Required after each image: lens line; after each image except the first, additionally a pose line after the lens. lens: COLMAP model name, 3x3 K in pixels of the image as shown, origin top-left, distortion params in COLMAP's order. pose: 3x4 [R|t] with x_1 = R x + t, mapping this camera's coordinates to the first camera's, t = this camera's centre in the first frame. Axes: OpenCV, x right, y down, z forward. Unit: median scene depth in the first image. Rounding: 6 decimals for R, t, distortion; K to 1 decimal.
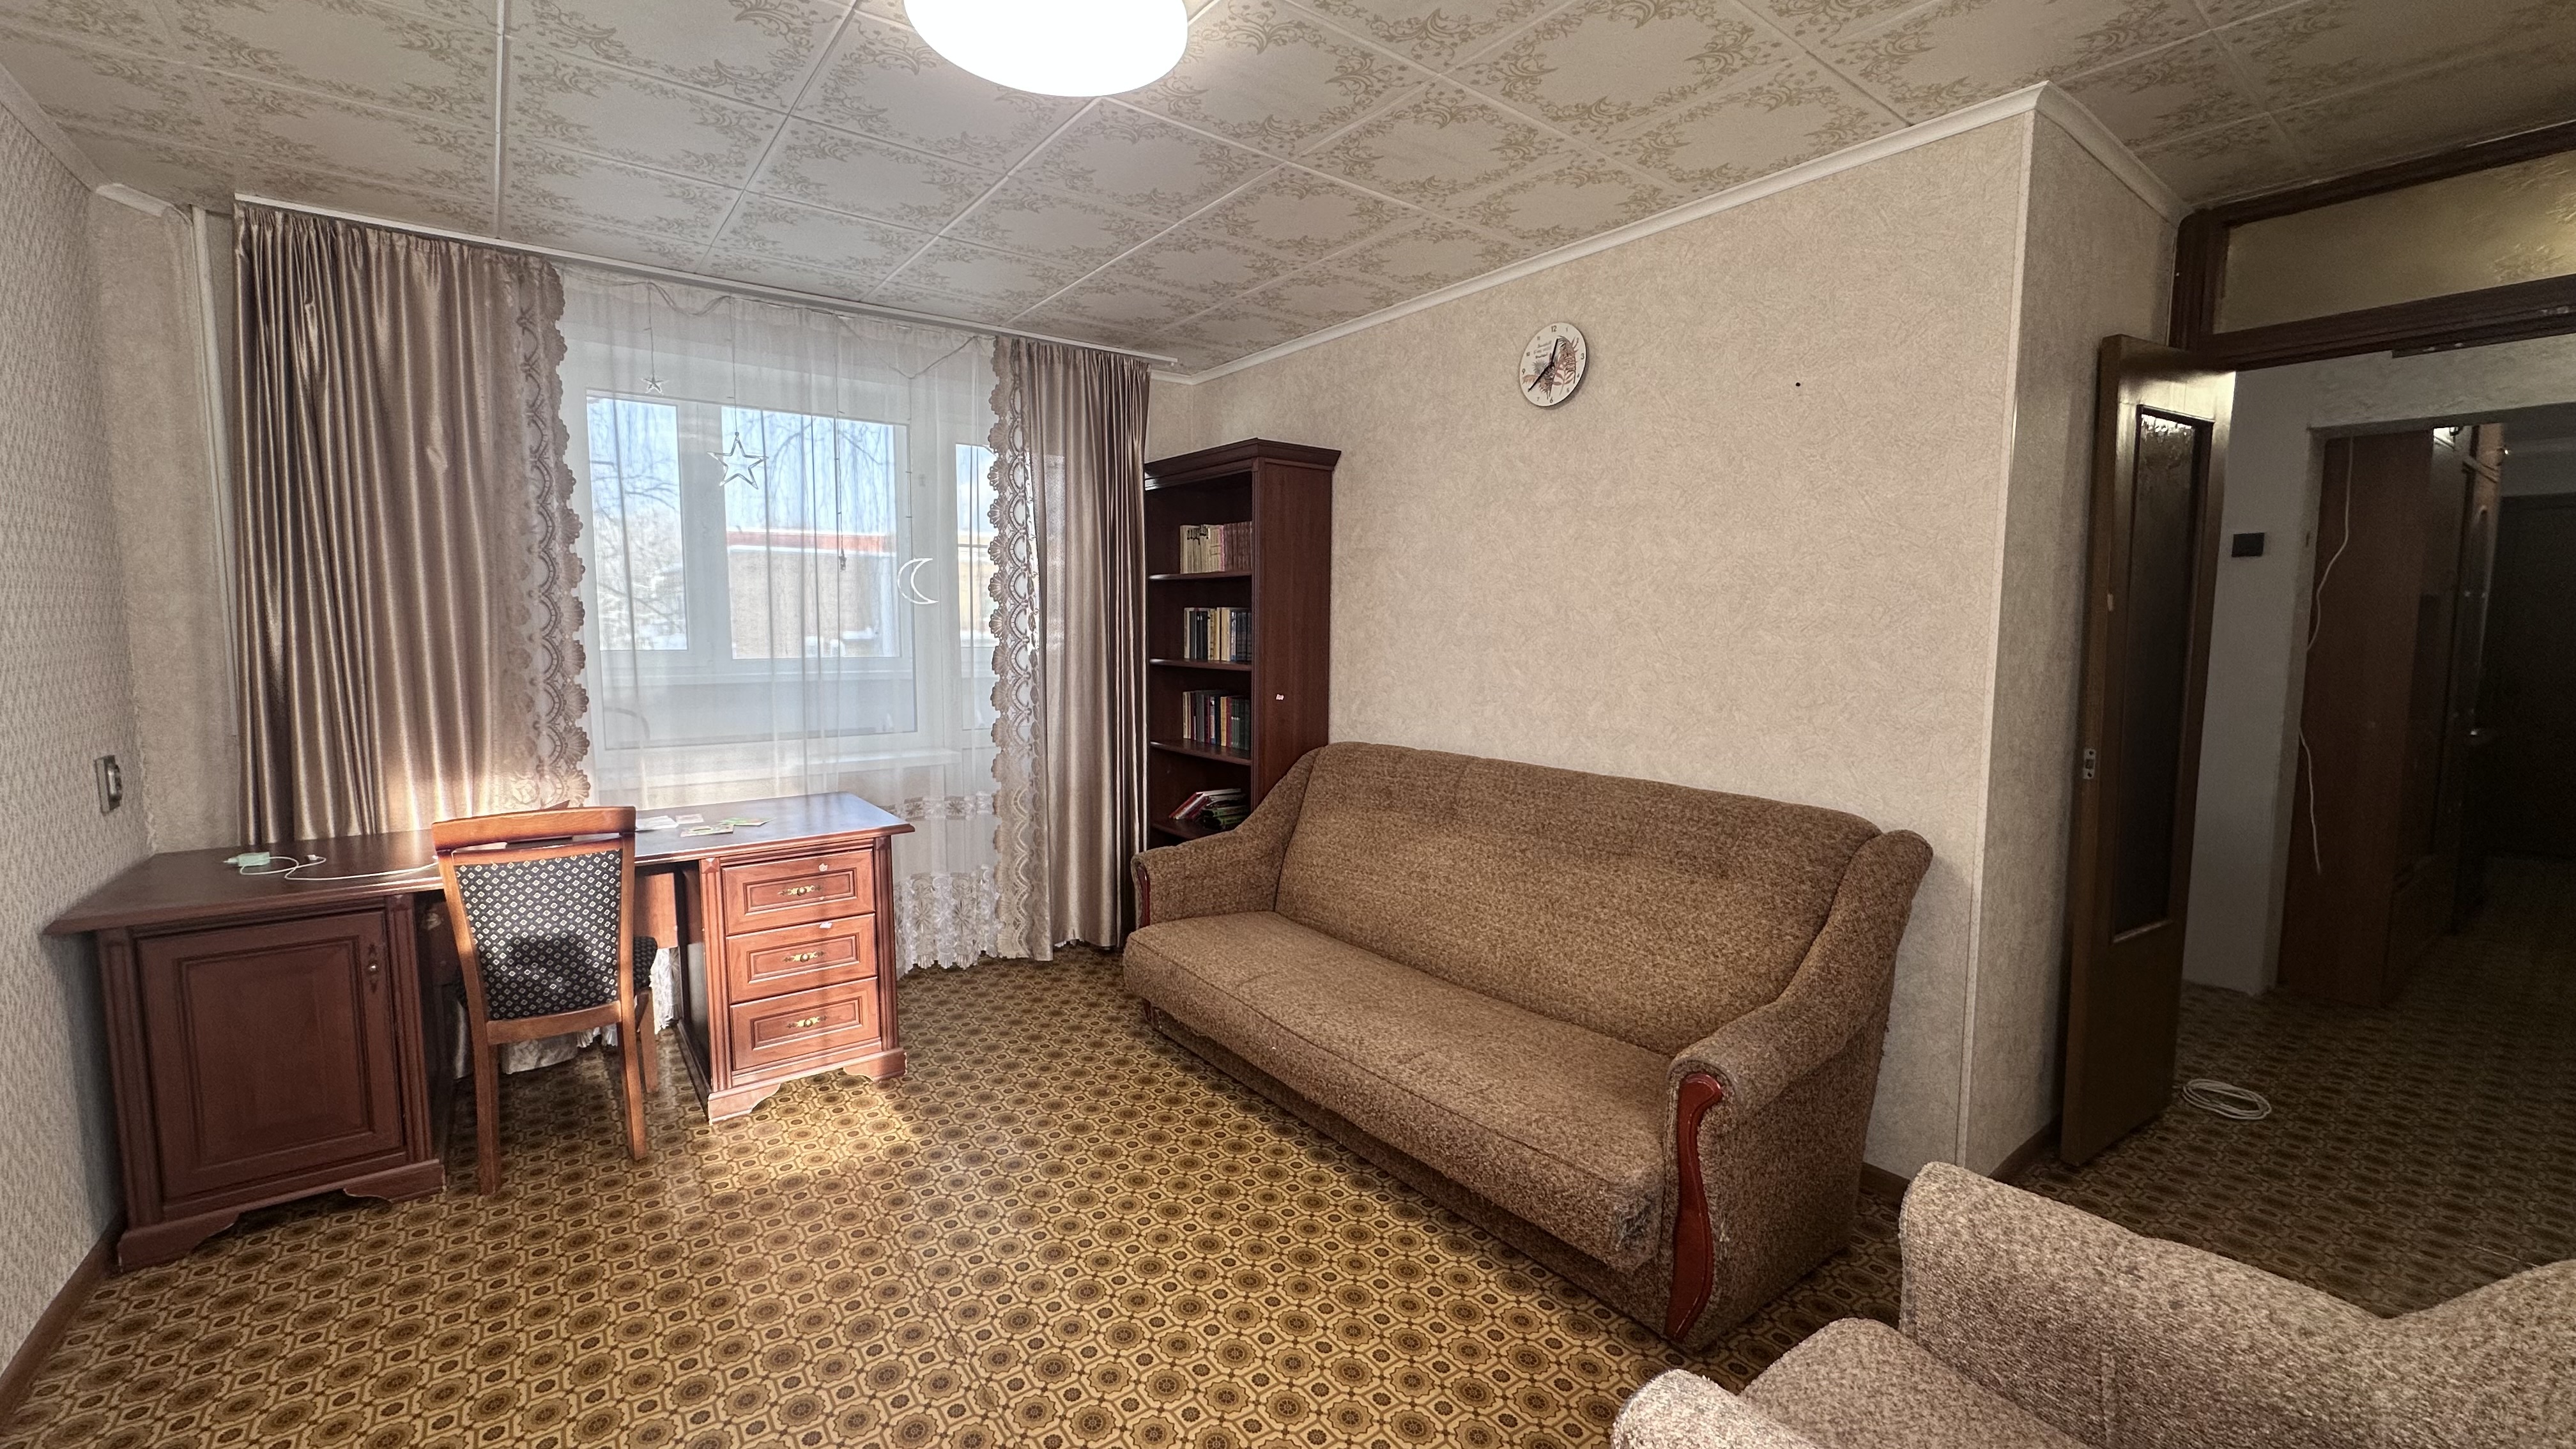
lens RADIAL K [[1025.7, 0, 1288.4], [0, 1025.7, 720.9], [0, 0, 1]] dist [-0.004750, 0.000822]
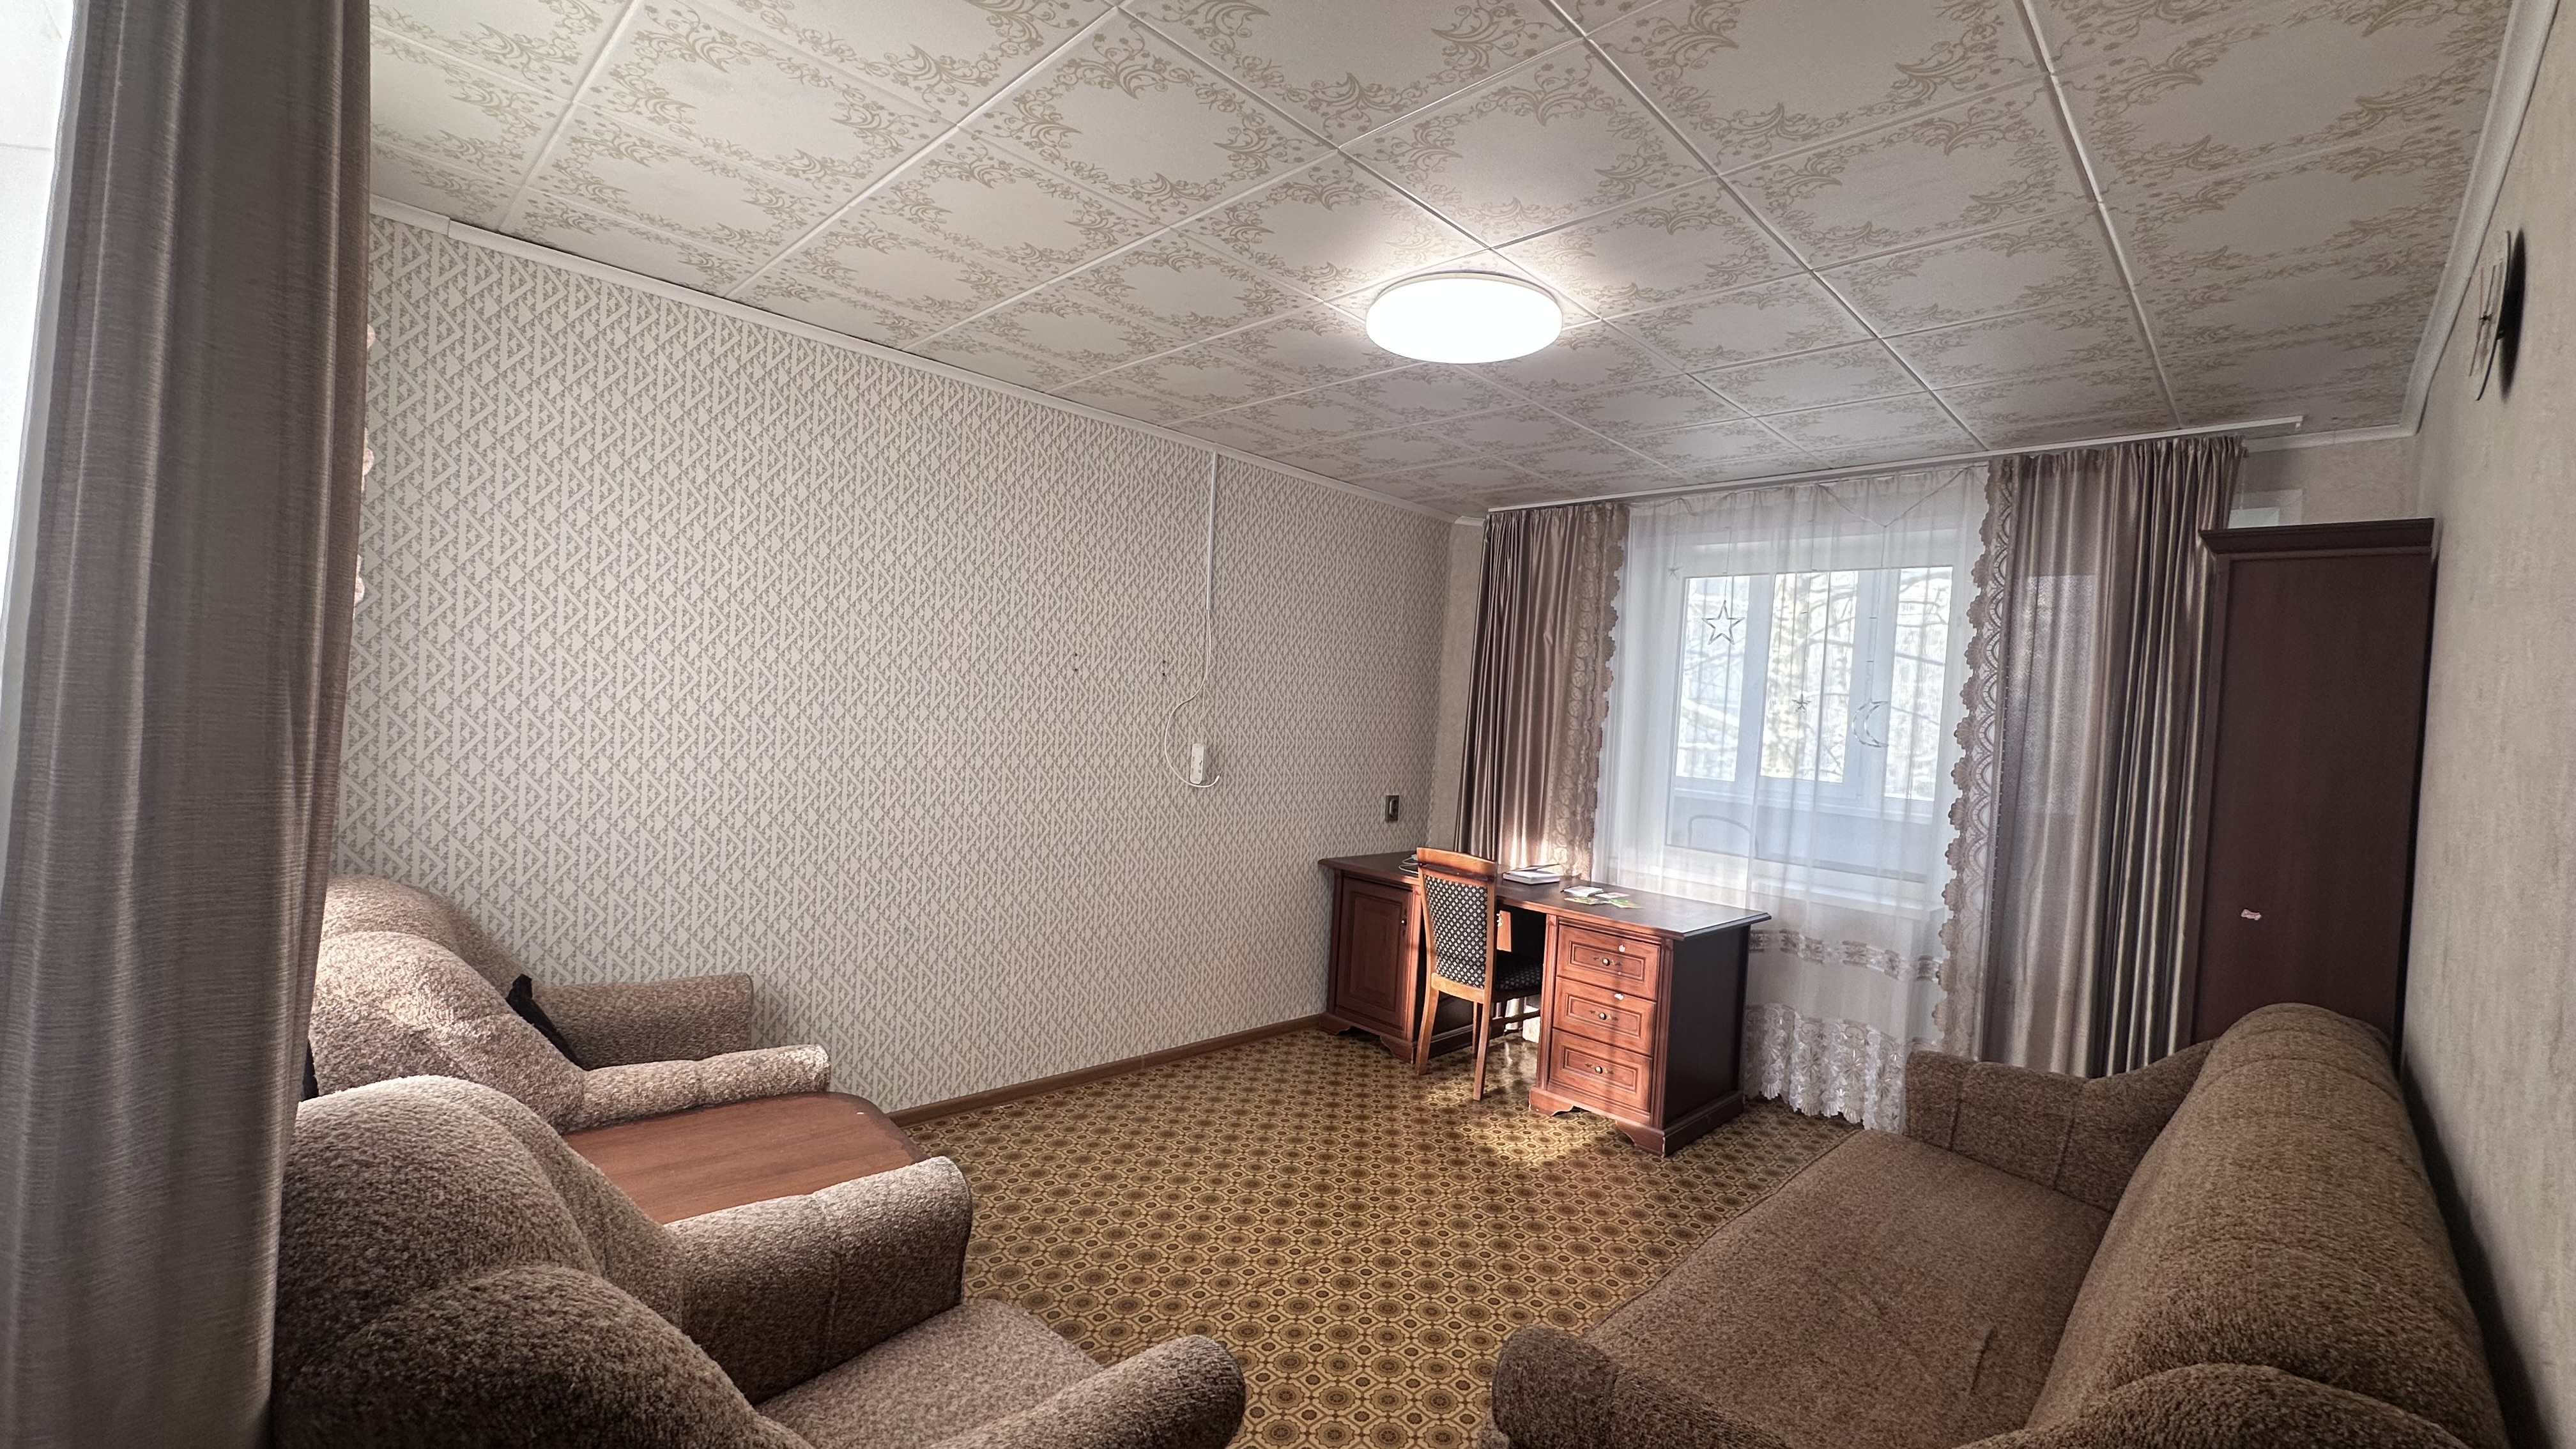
lens RADIAL K [[1025.7, 0, 1292.4], [0, 1025.7, 724.9], [0, 0, 1]] dist [-0.004750, 0.000822]
pose [[0.132703, 0.021207, -0.990929, 0.767339], [-0.158777, 0.987315, -0.000133, -0.064498], [0.978356, 0.157354, 0.134387, 0.438556]]
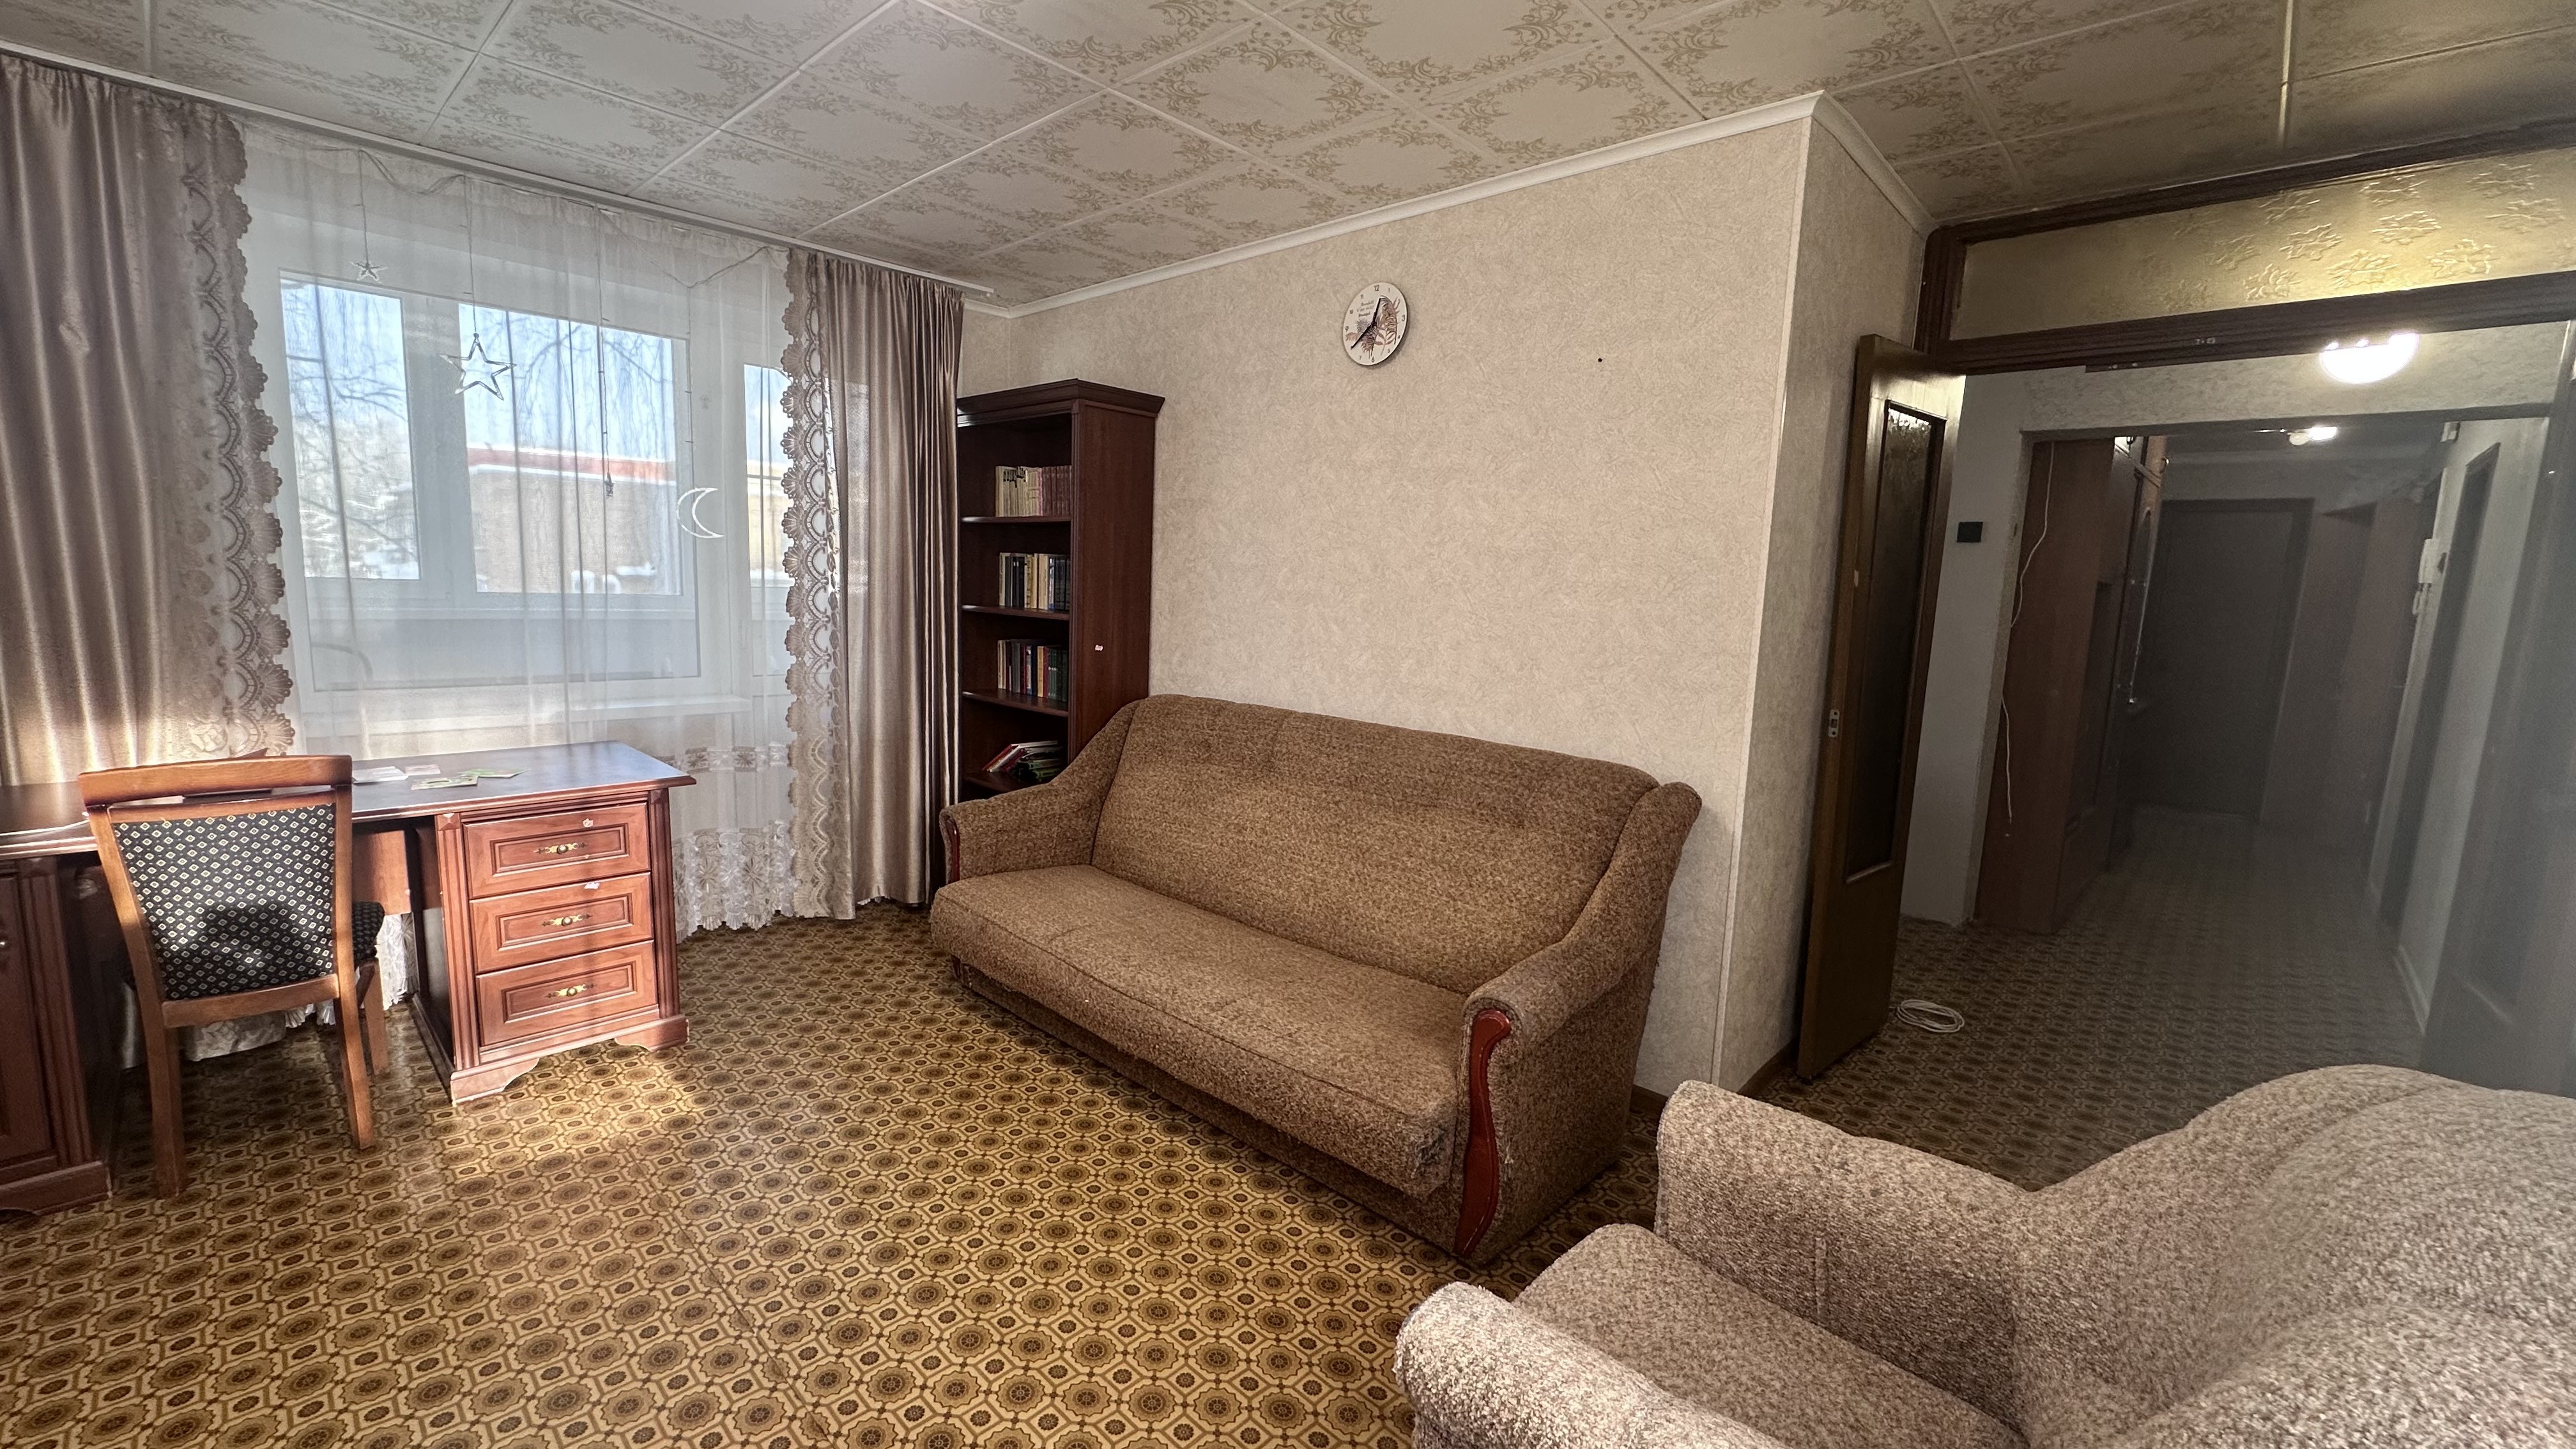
lens RADIAL K [[1025.7, 0, 1287.0], [0, 1025.7, 720.5], [0, 0, 1]] dist [-0.004750, 0.000822]
pose [[0.985836, 0.010143, 0.167404, 0.007733], [-0.017530, 0.998934, 0.042711, 0.001702], [-0.166792, -0.045041, 0.984963, 0.000292]]
